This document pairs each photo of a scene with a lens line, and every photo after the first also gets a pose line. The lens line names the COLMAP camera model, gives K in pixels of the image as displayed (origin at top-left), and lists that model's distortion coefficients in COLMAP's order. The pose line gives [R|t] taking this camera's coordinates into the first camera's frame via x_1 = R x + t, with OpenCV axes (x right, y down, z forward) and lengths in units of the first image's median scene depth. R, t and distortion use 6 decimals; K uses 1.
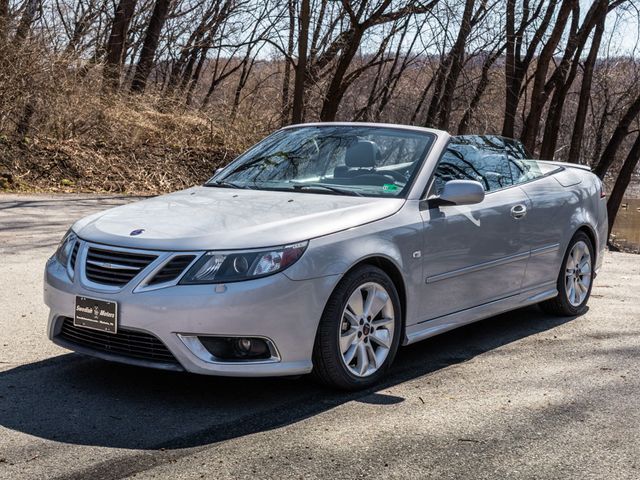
lens RADIAL K [[1014.5, 0, 320.0], [0, 1014.5, 240.0], [0, 0, 1]] dist [-0.019455, -0.011896]
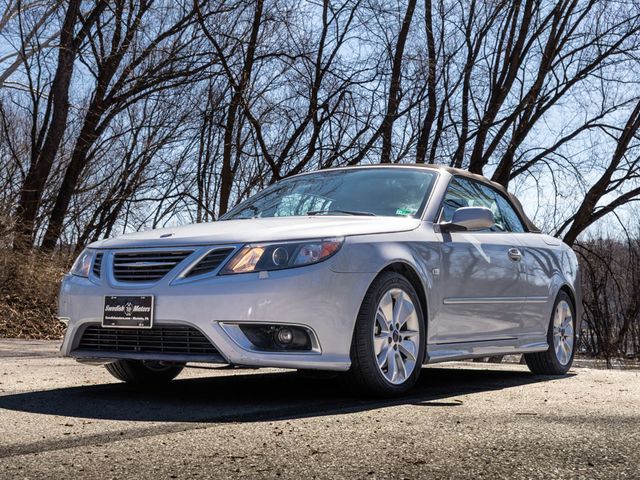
lens RADIAL K [[1014.5, 0, 320.0], [0, 1014.5, 240.0], [0, 0, 1]] dist [-0.019455, -0.011896]
pose [[0.995090, 0.001518, 0.098963, -0.127671], [0.016117, 0.984052, -0.177149, 0.171565], [-0.097654, 0.177874, 0.979196, 0.019136]]
